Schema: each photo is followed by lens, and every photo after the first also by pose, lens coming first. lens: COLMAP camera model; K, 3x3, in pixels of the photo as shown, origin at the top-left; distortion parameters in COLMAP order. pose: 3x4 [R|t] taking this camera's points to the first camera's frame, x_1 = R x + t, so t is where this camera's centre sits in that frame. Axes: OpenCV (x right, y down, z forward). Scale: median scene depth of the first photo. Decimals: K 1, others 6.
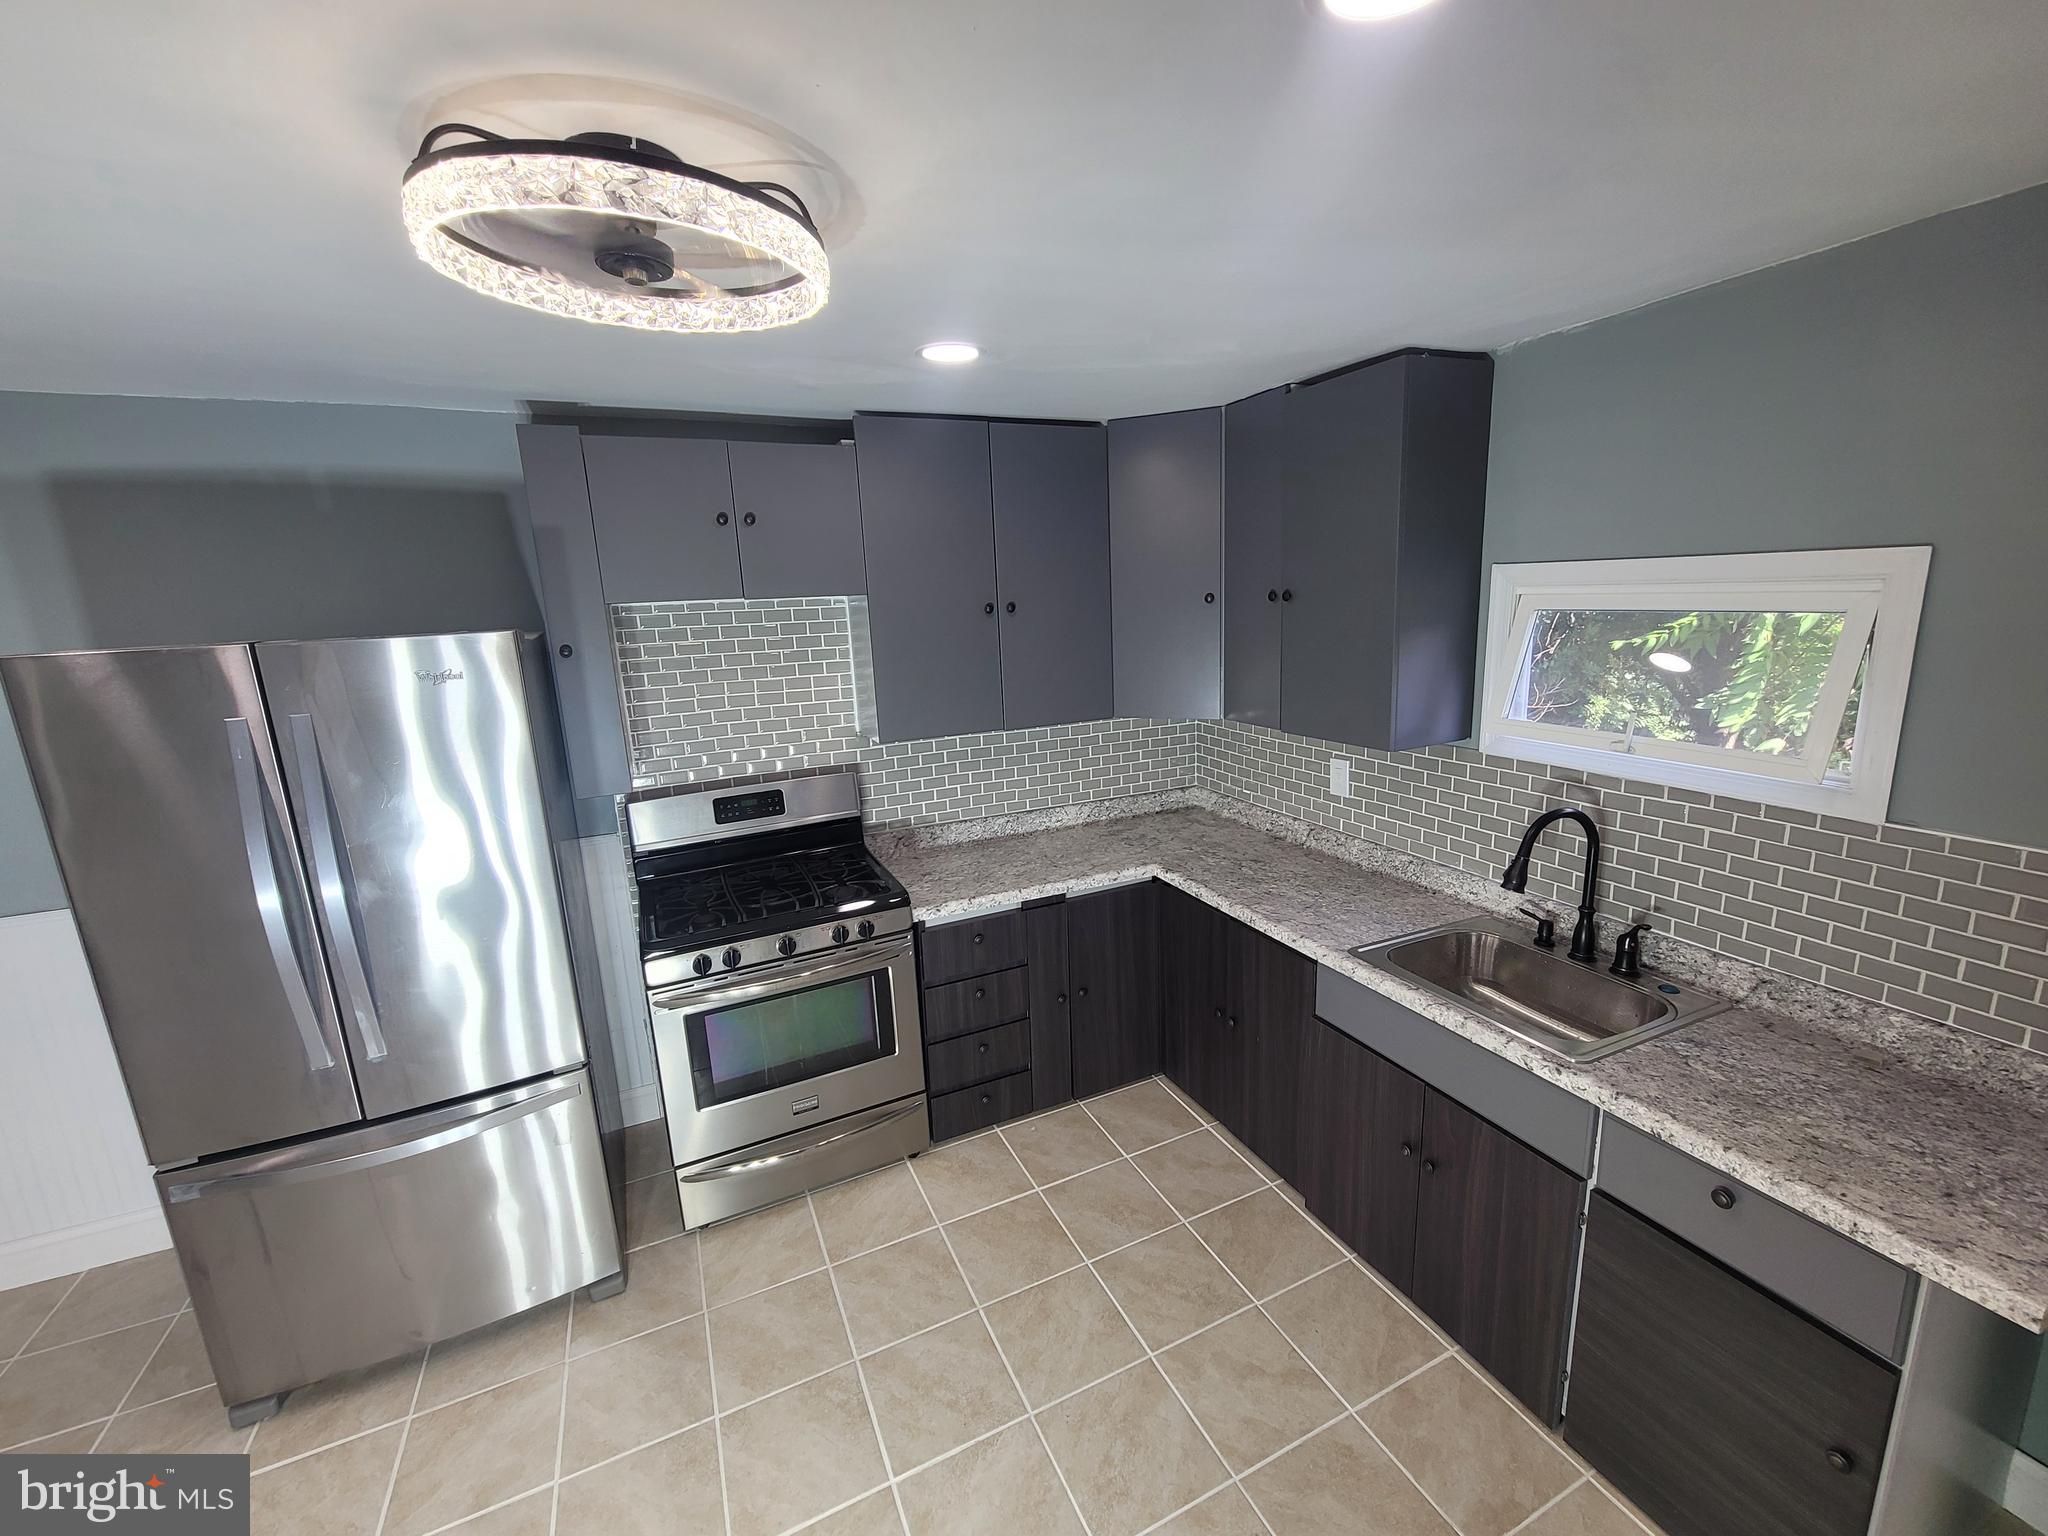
lens RADIAL K [[841.9, 0, 1044.9], [0, 841.9, 763.8], [0, 0, 1]] dist [0.004294, -0.000378]
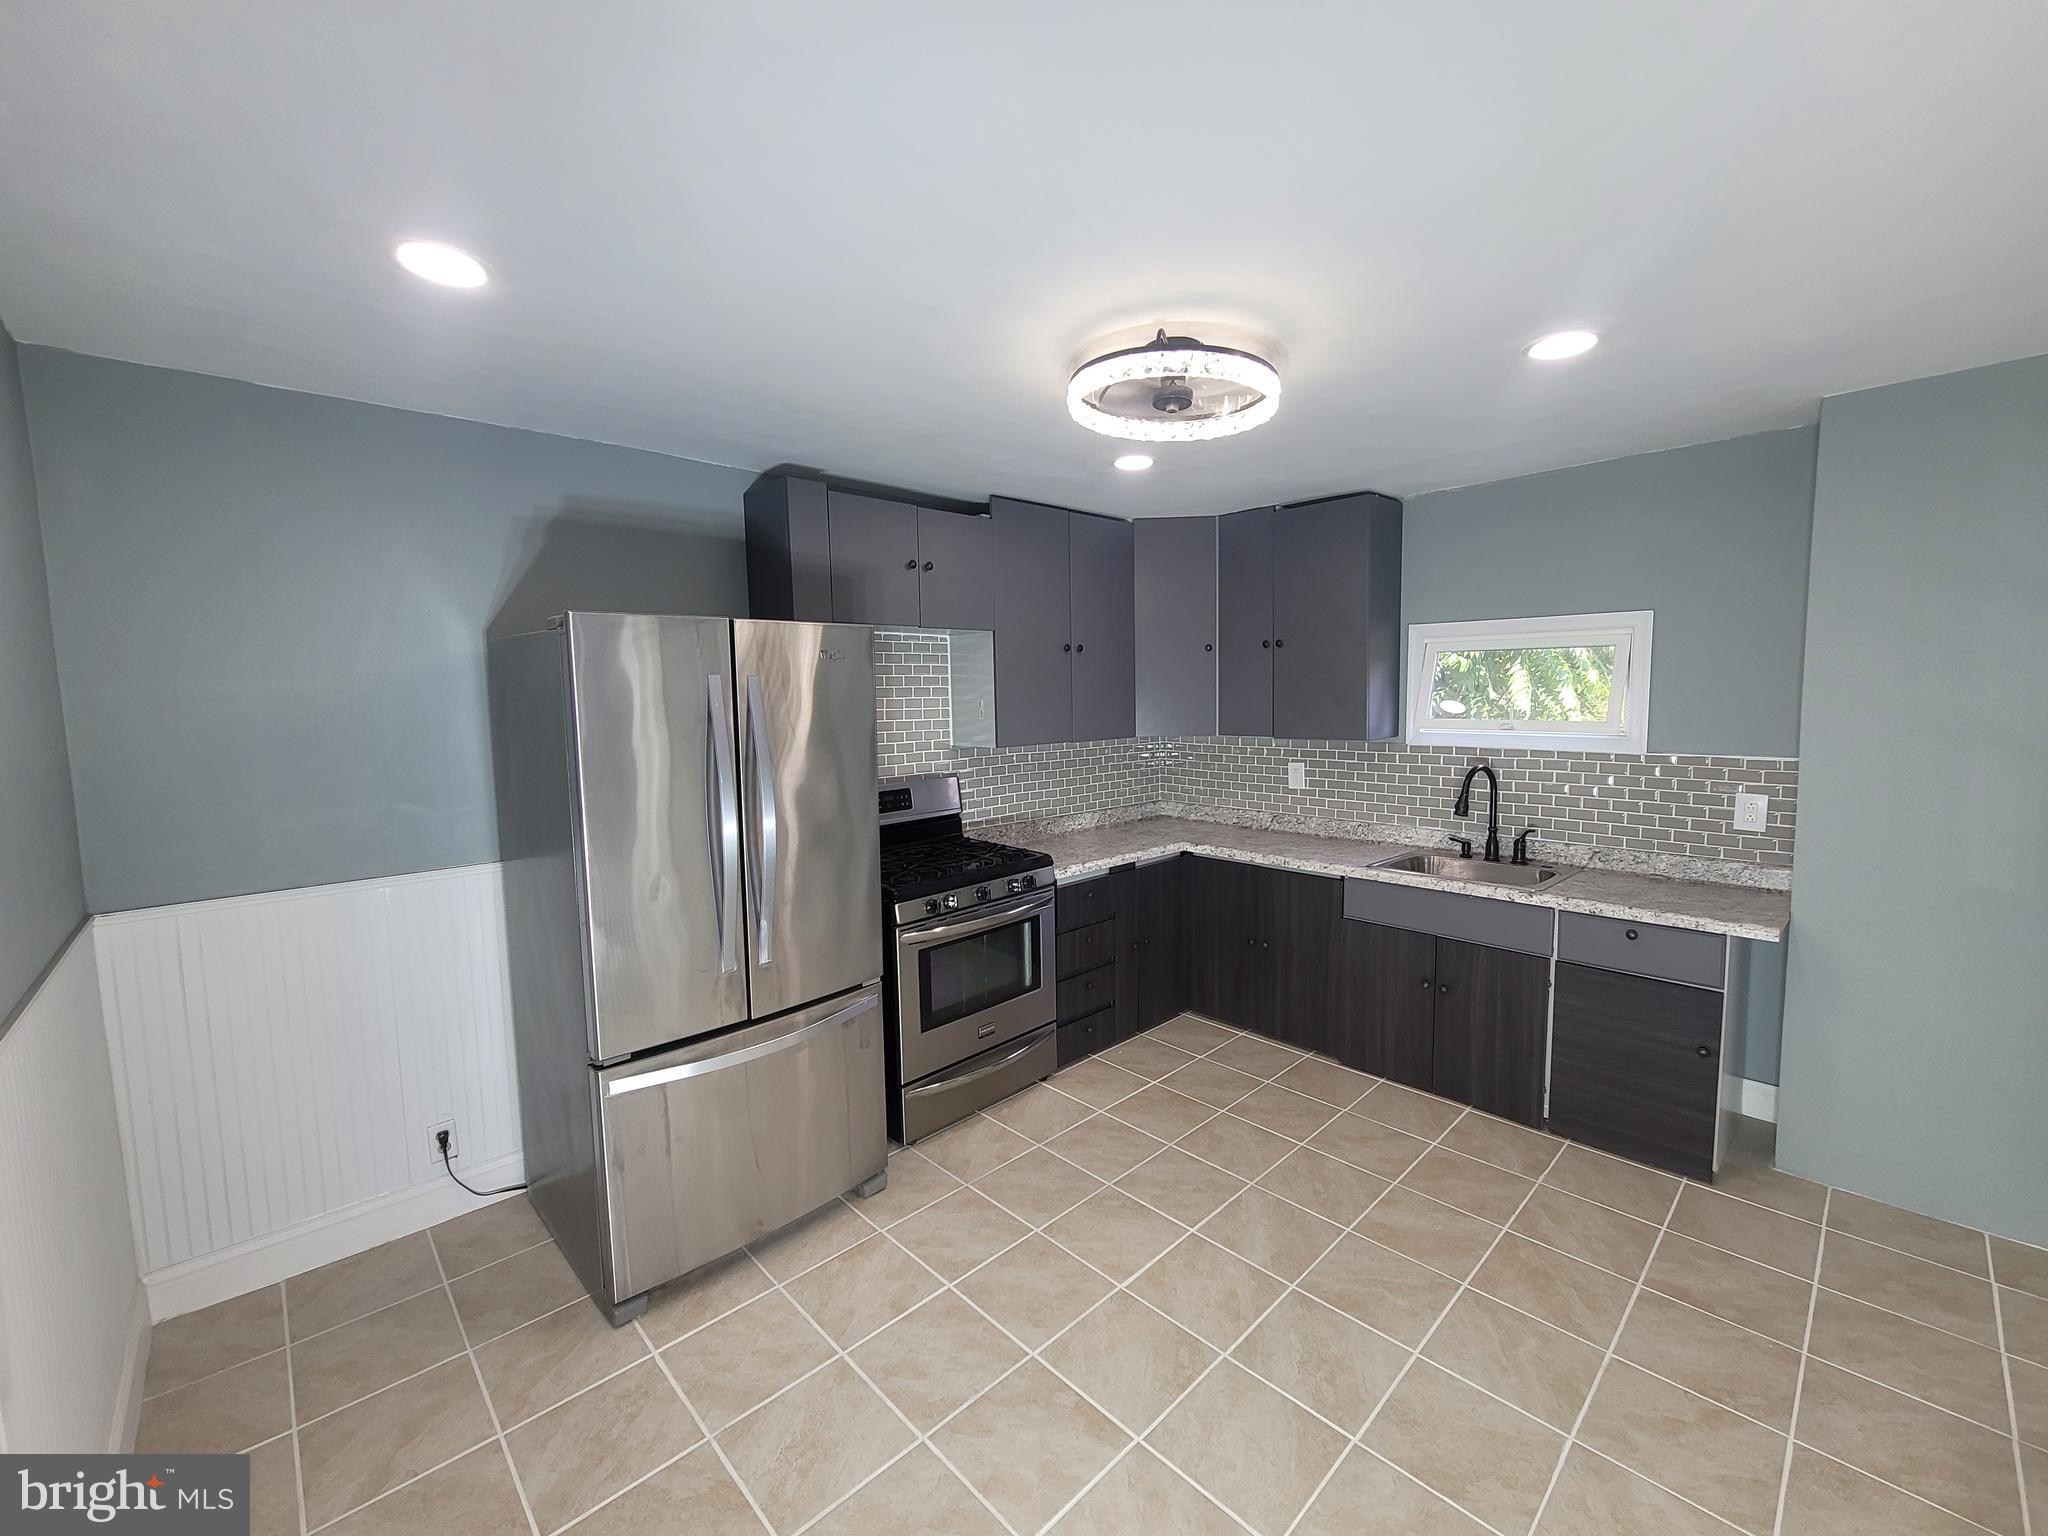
lens RADIAL K [[841.9, 0, 1044.9], [0, 841.9, 763.8], [0, 0, 1]] dist [0.004294, -0.000378]
pose [[0.944744, -0.006036, 0.327753, -0.606154], [0.046829, 0.992061, -0.116713, 0.167818], [-0.324446, 0.125613, 0.937527, -0.225968]]
